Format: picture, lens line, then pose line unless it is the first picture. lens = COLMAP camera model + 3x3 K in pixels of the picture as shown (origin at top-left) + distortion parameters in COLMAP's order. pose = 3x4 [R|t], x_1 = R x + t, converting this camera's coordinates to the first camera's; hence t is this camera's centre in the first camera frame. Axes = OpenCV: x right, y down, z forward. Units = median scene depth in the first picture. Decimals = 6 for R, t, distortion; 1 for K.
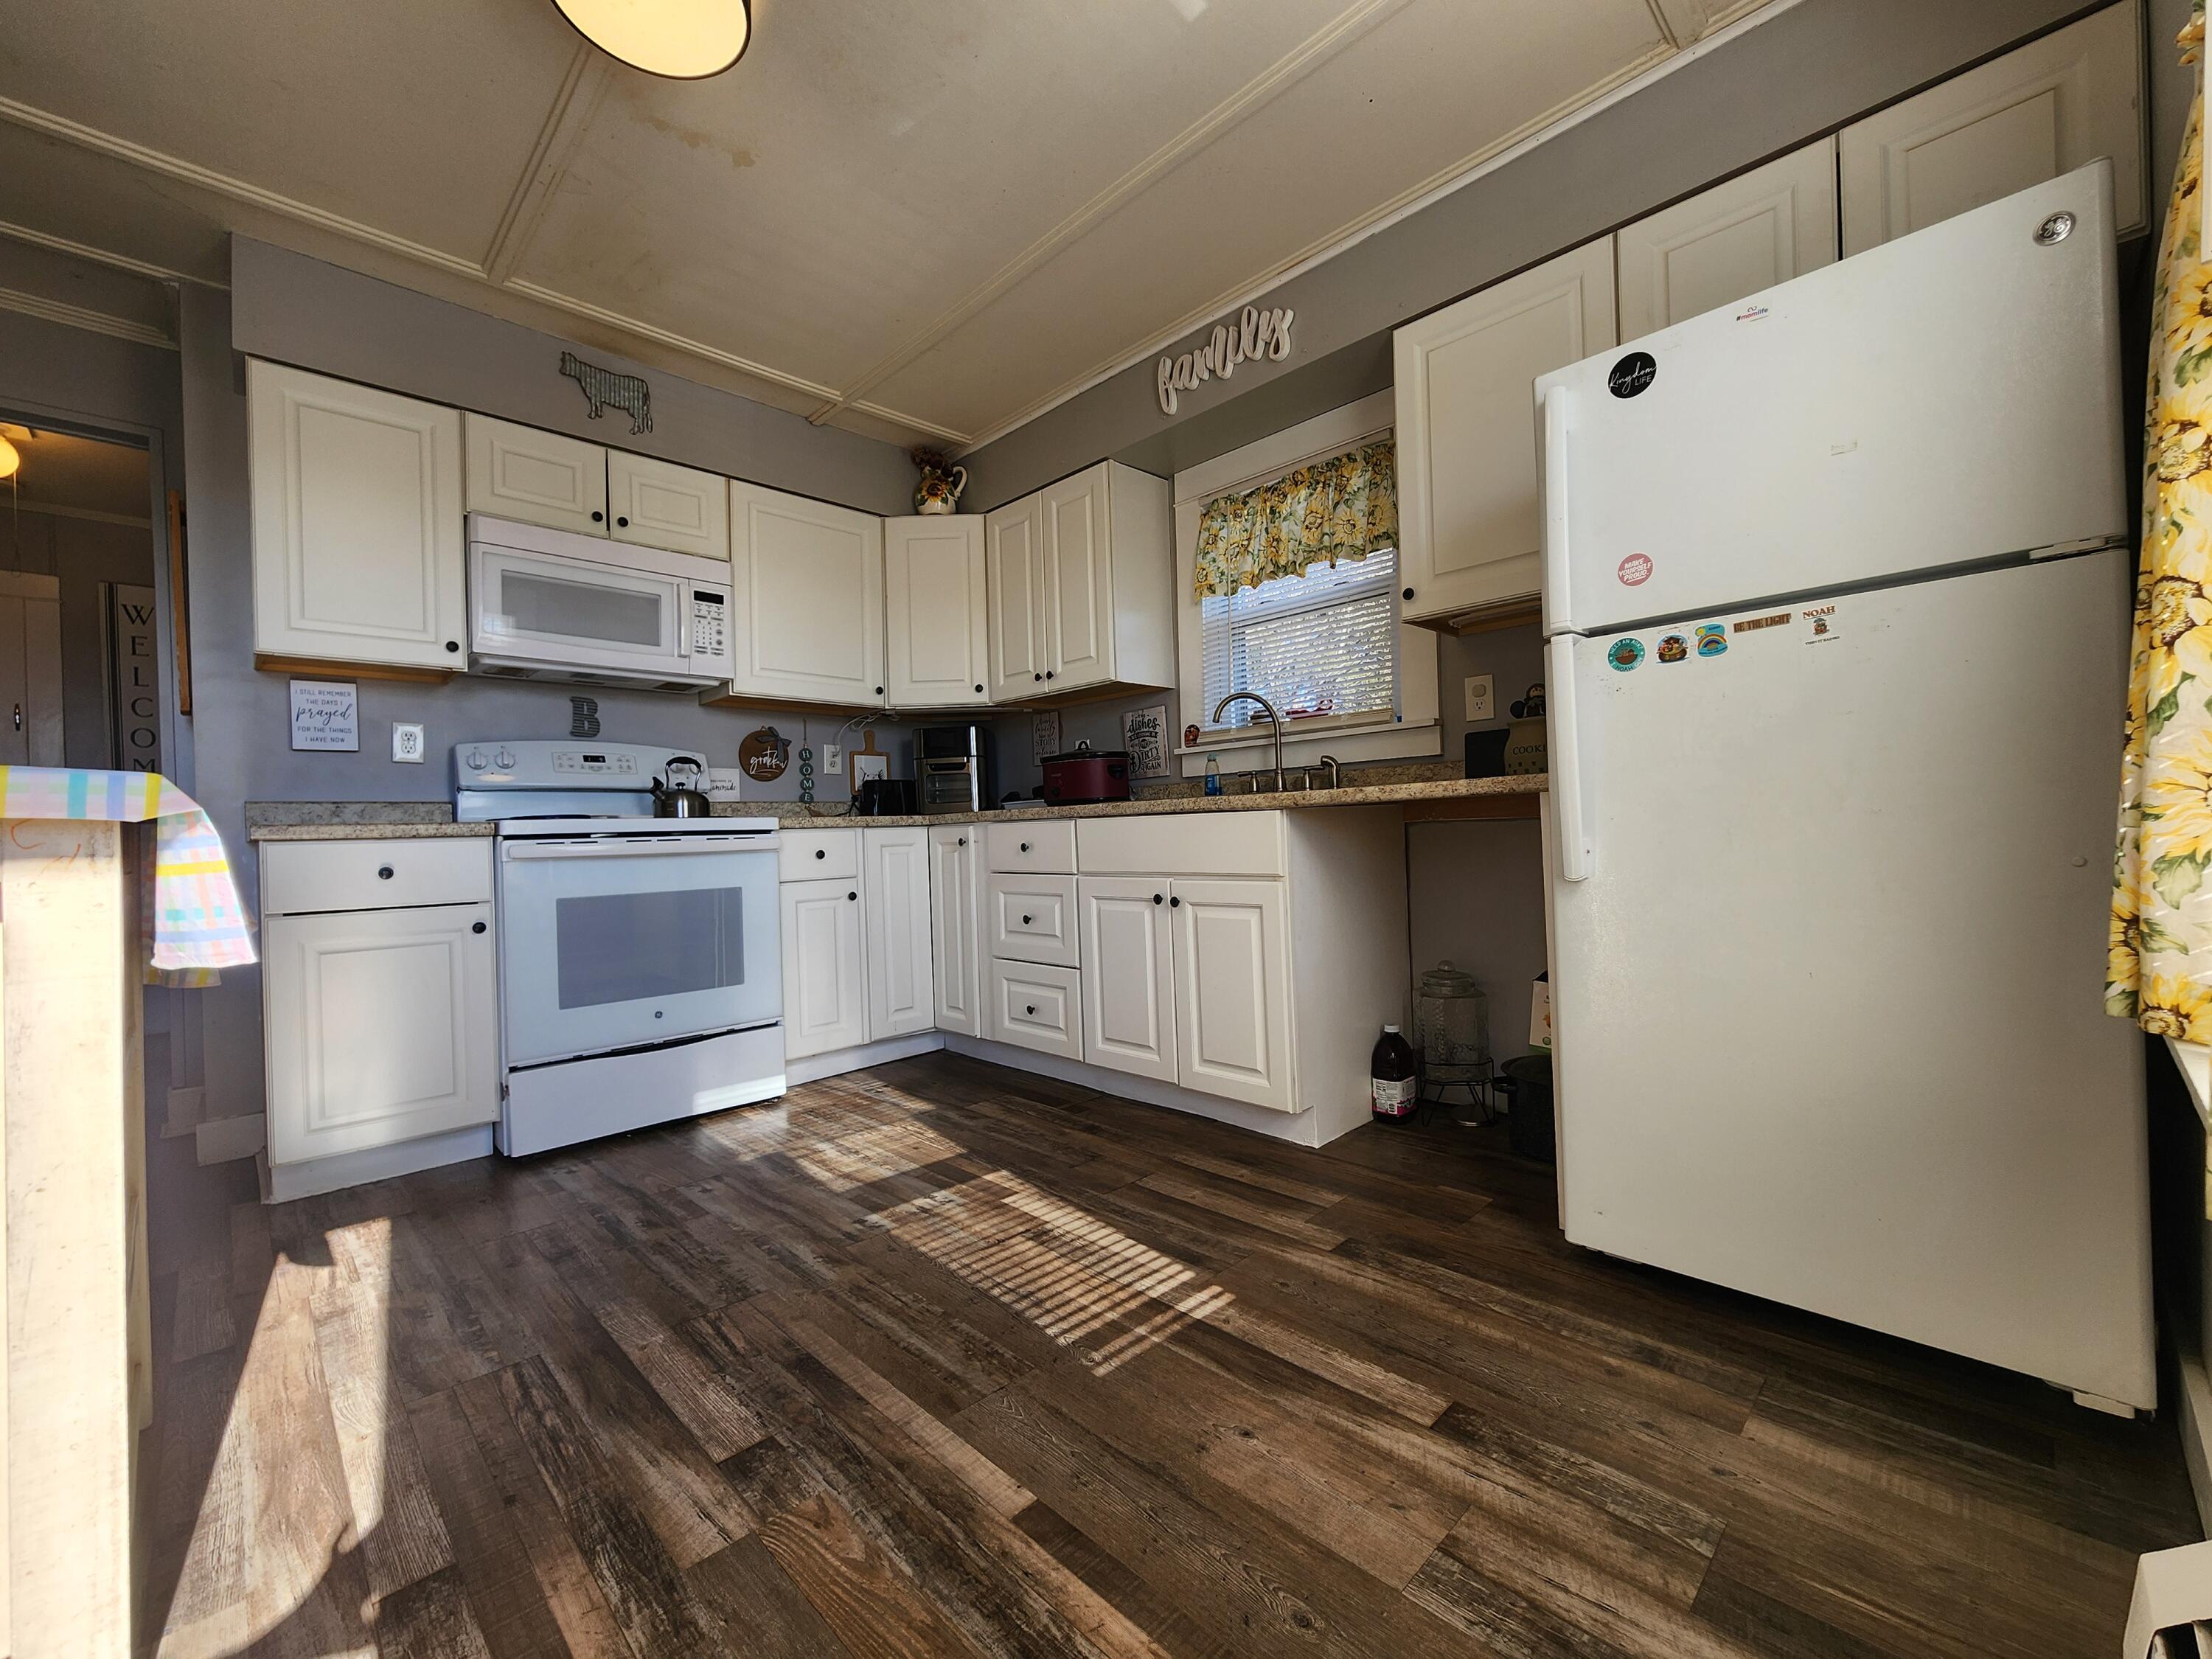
lens RADIAL K [[908.6, 0, 1119.1], [0, 908.6, 833.3], [0, 0, 1]] dist [-0.005371, 0.001117]
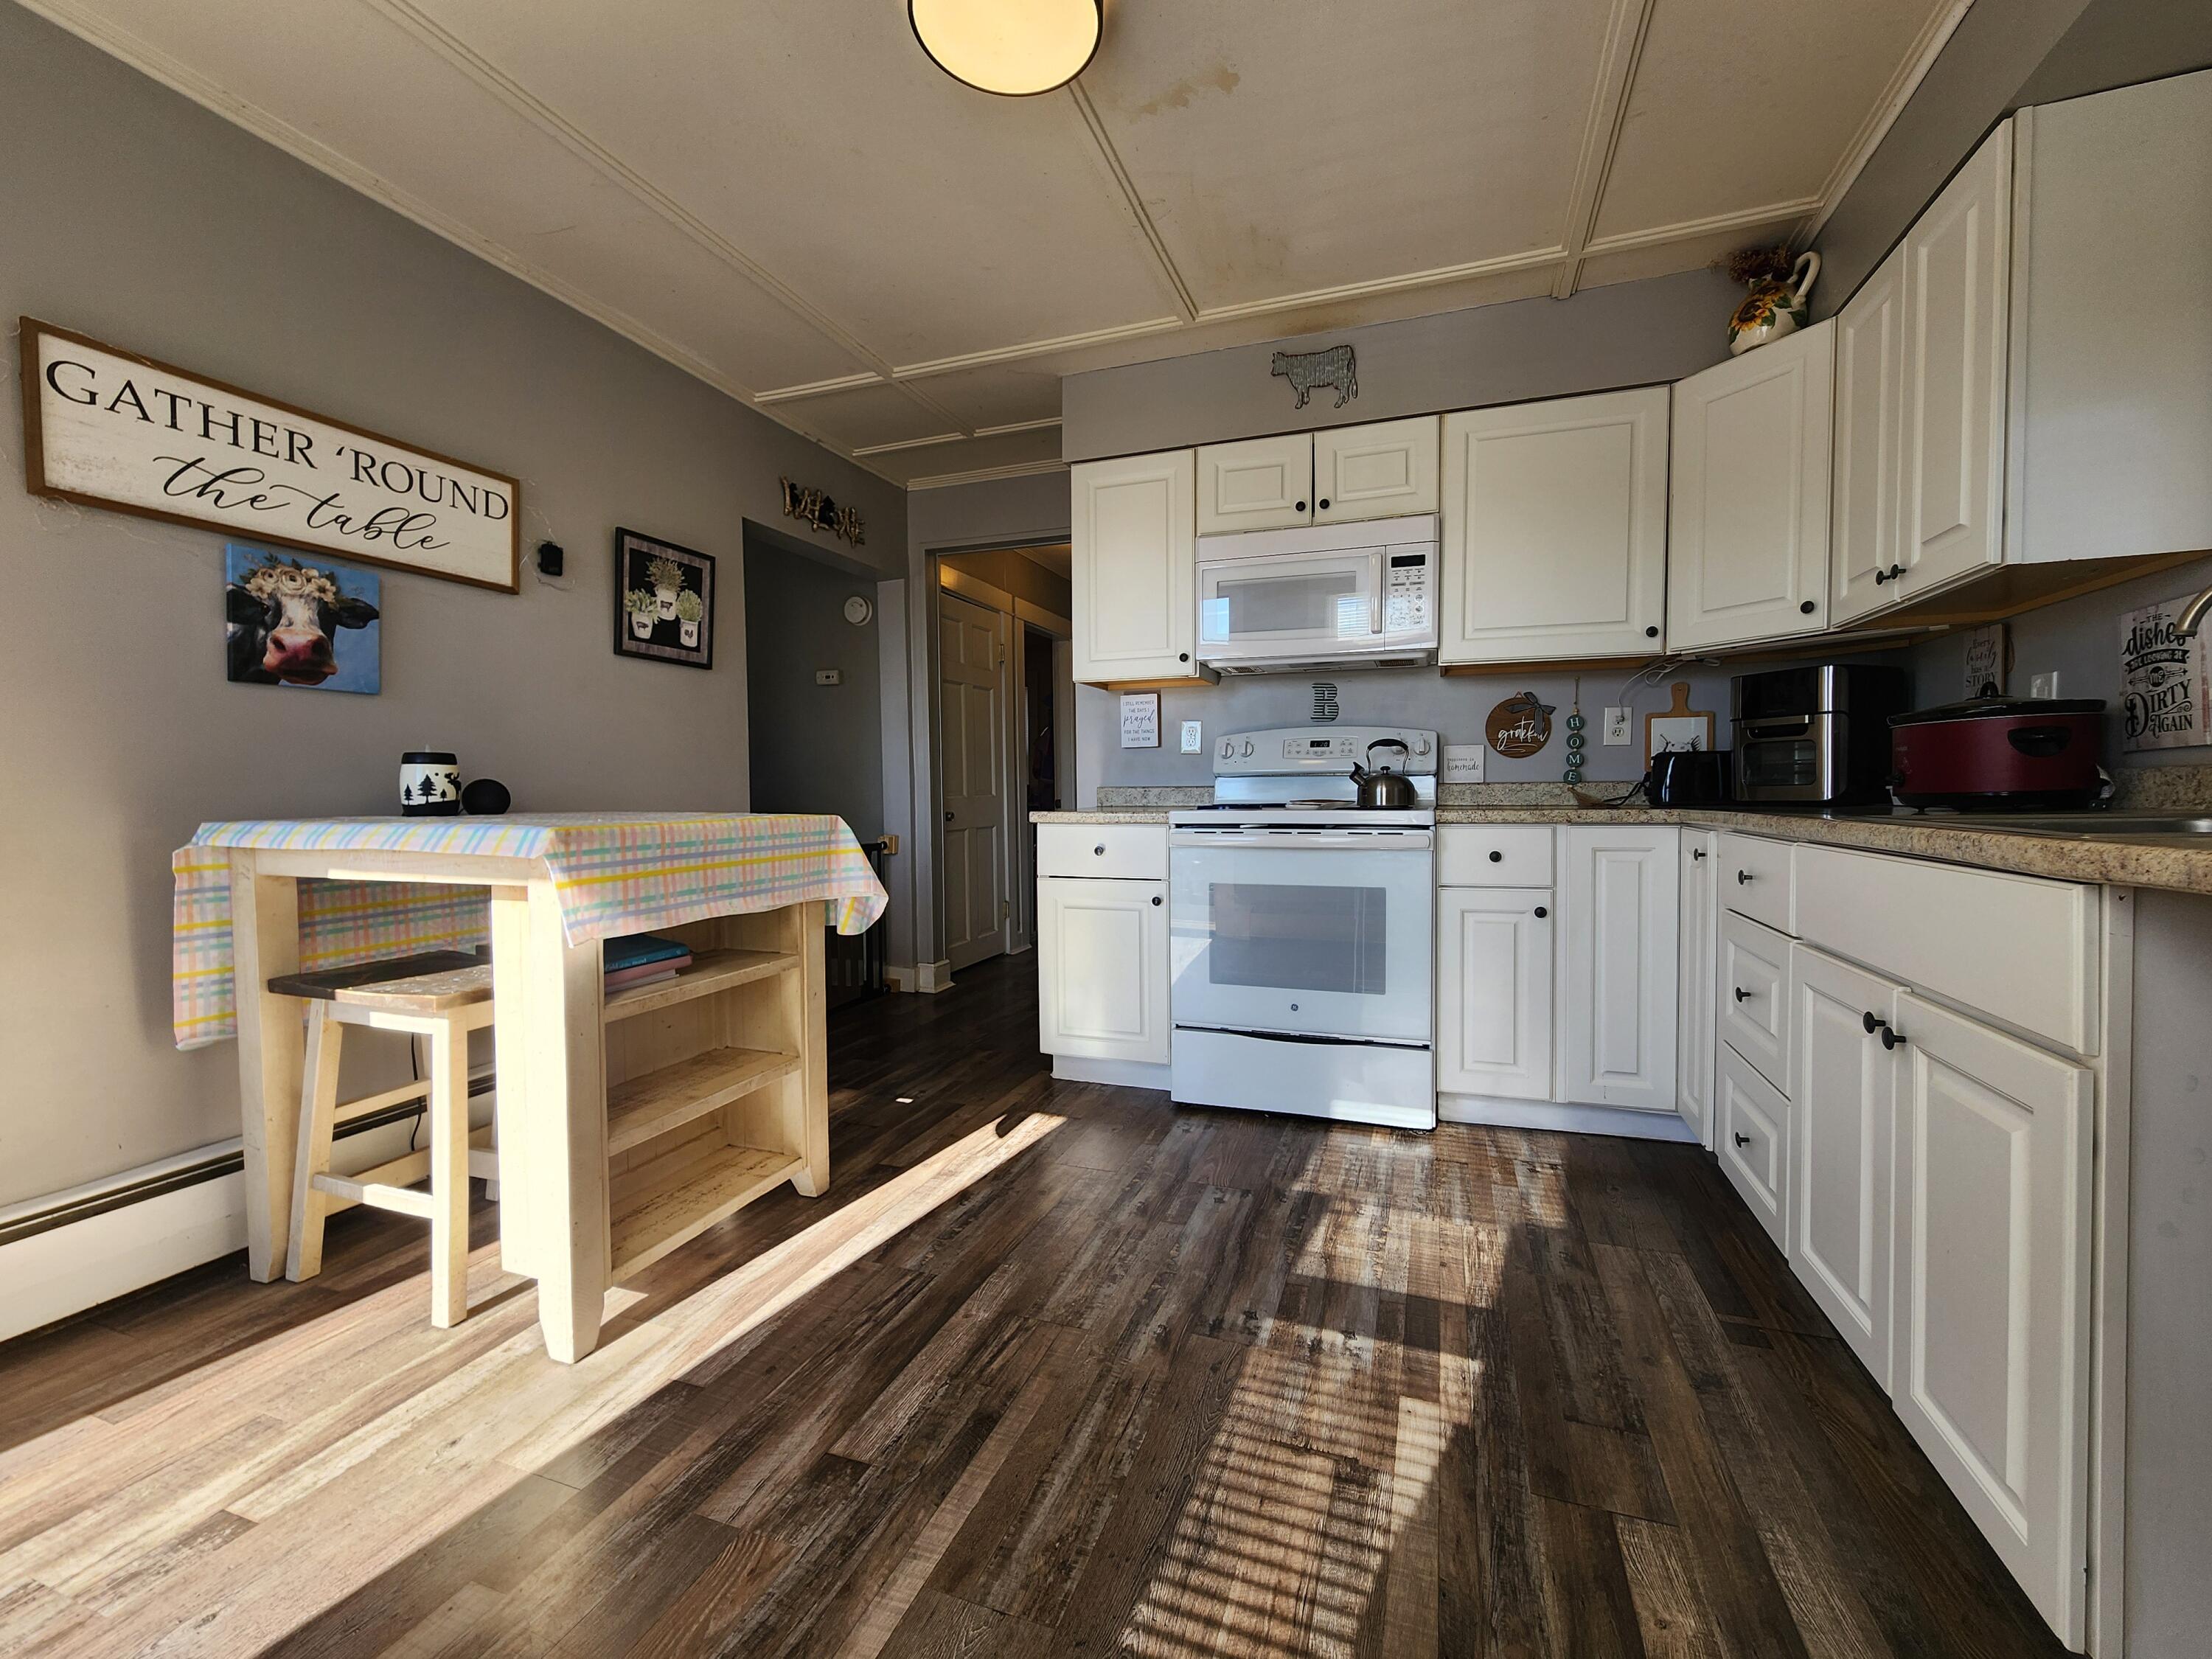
lens RADIAL K [[908.6, 0, 1100.0], [0, 908.6, 828.0], [0, 0, 1]] dist [-0.005371, 0.001117]
pose [[0.417159, 0.064140, -0.906568, 0.339324], [-0.007727, 0.997721, 0.067034, -0.071305], [0.908801, -0.020959, 0.416704, 0.456366]]
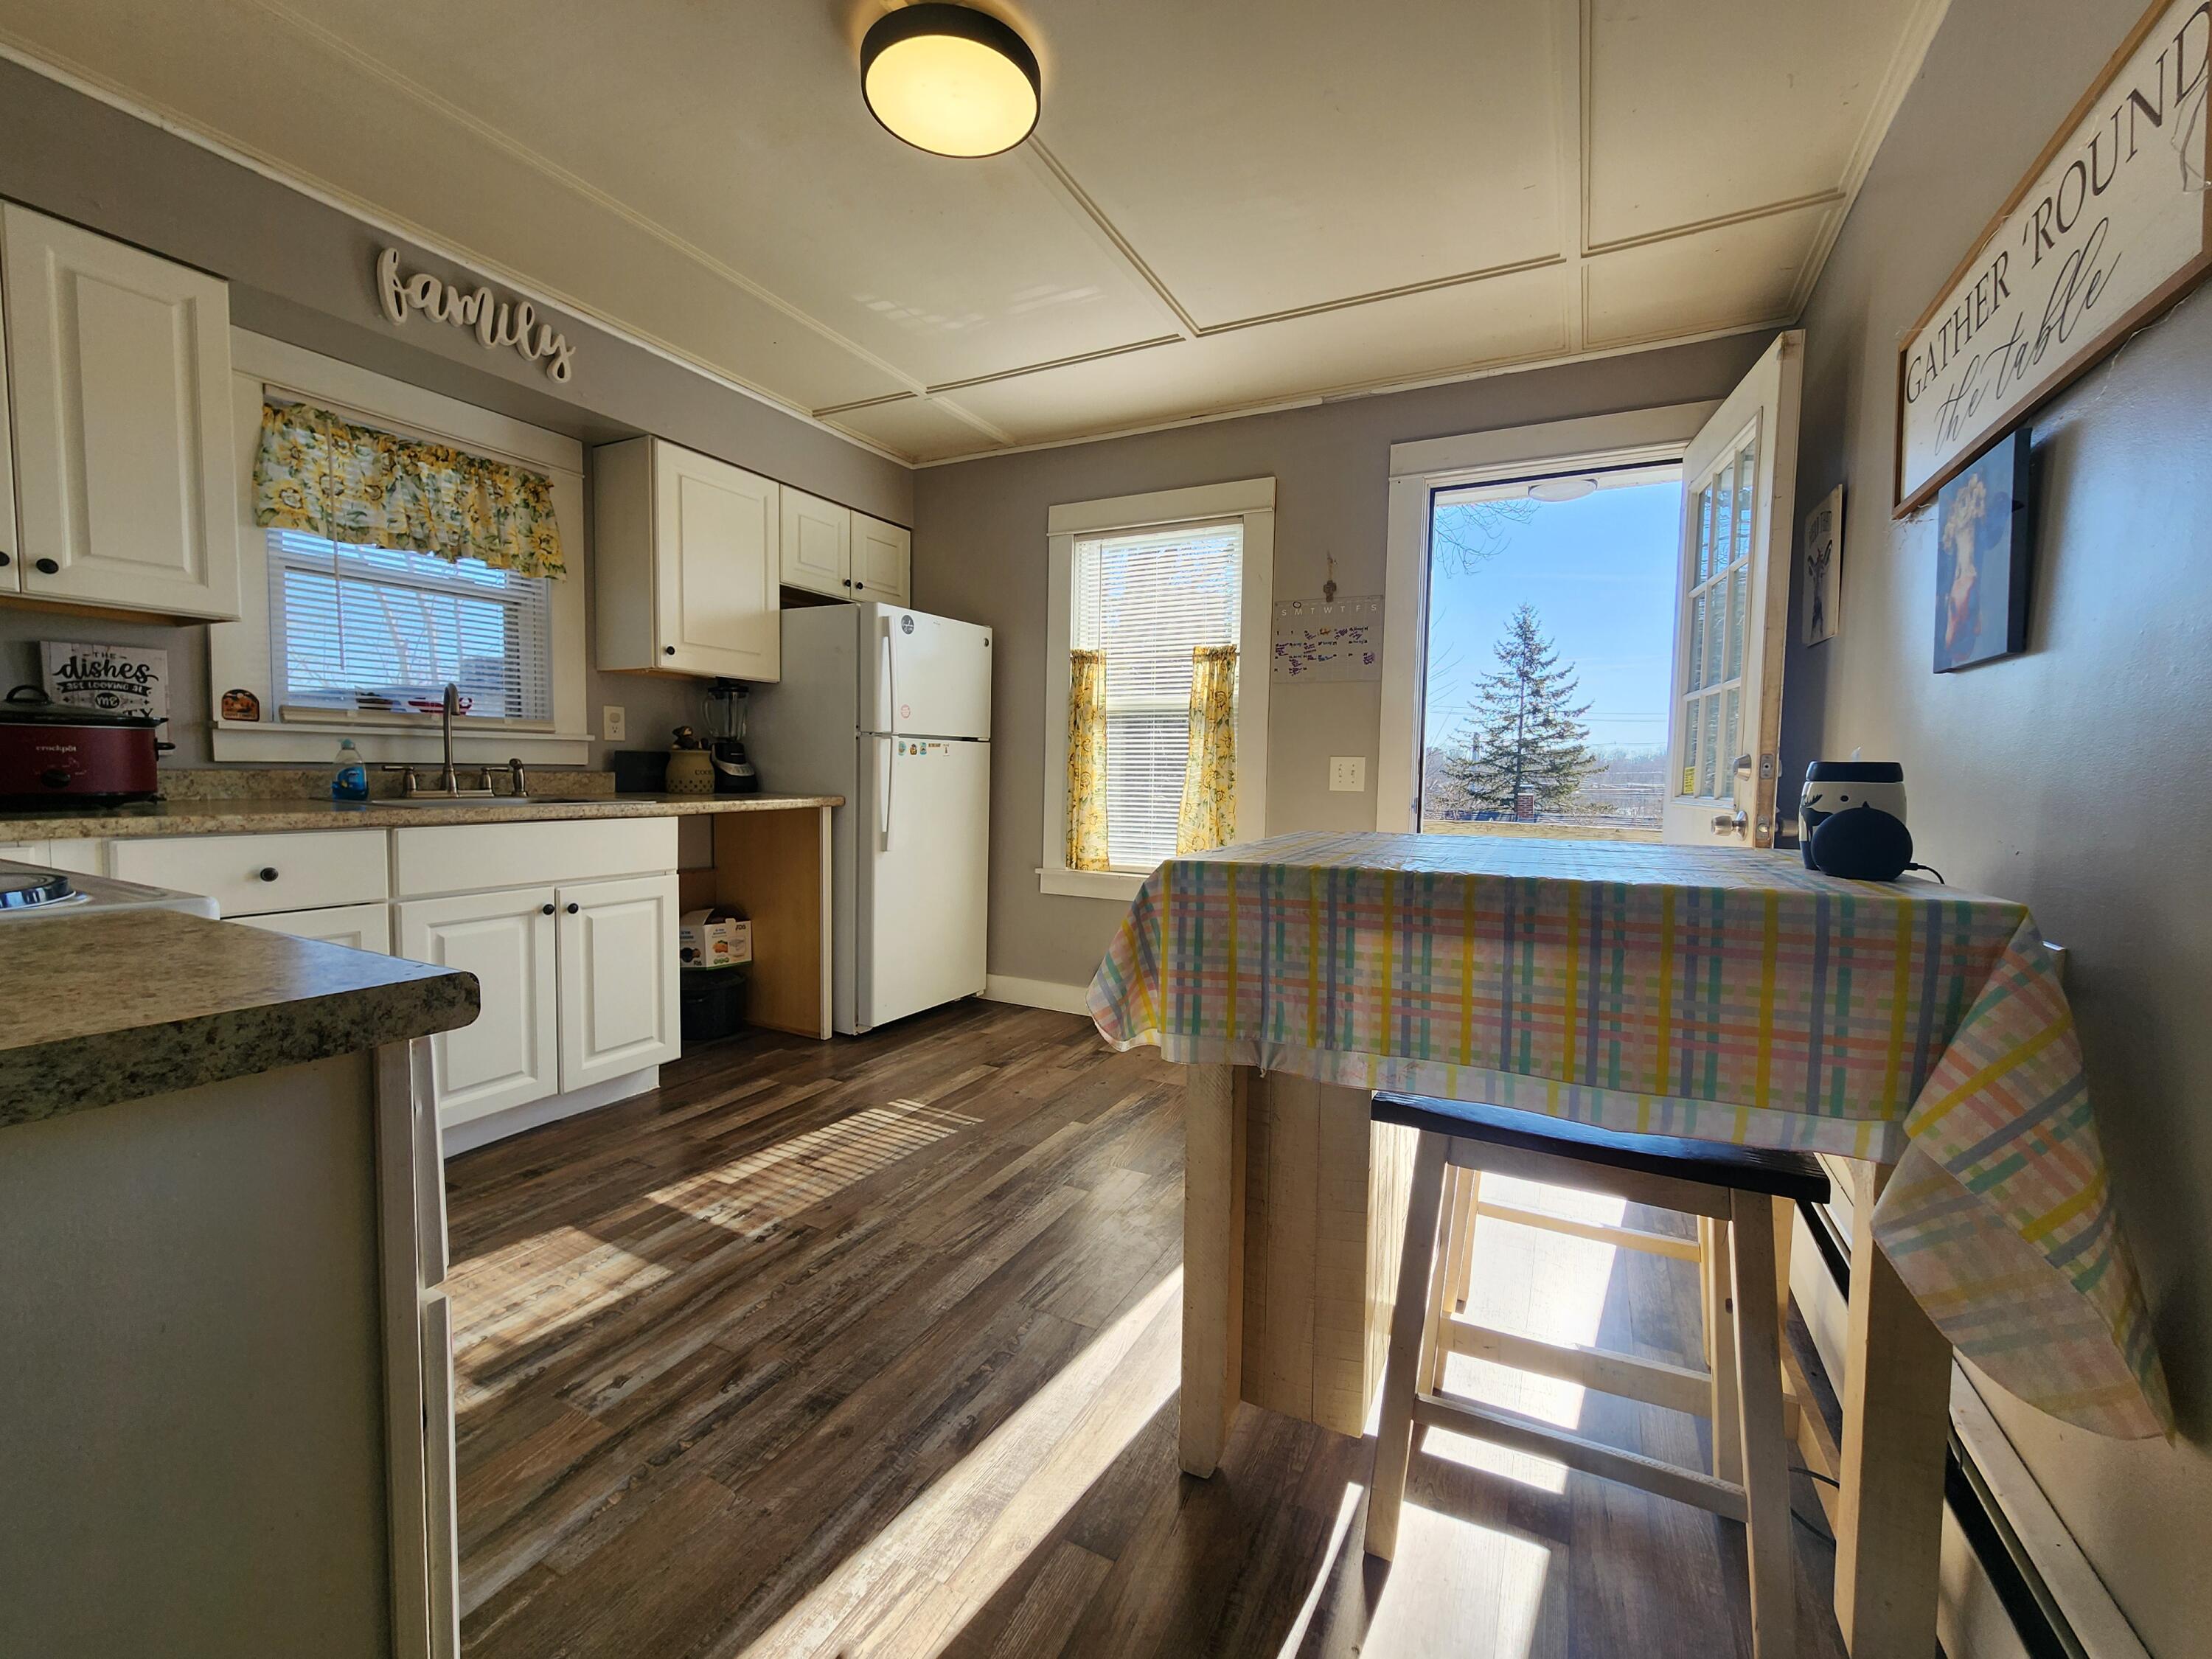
lens RADIAL K [[908.6, 0, 1110.8], [0, 908.6, 826.0], [0, 0, 1]] dist [-0.005371, 0.001117]
pose [[-0.310133, -0.034624, 0.950063, -1.162064], [-0.007330, 0.999394, 0.034029, -0.058164], [-0.950665, 0.003590, -0.310199, 0.812105]]
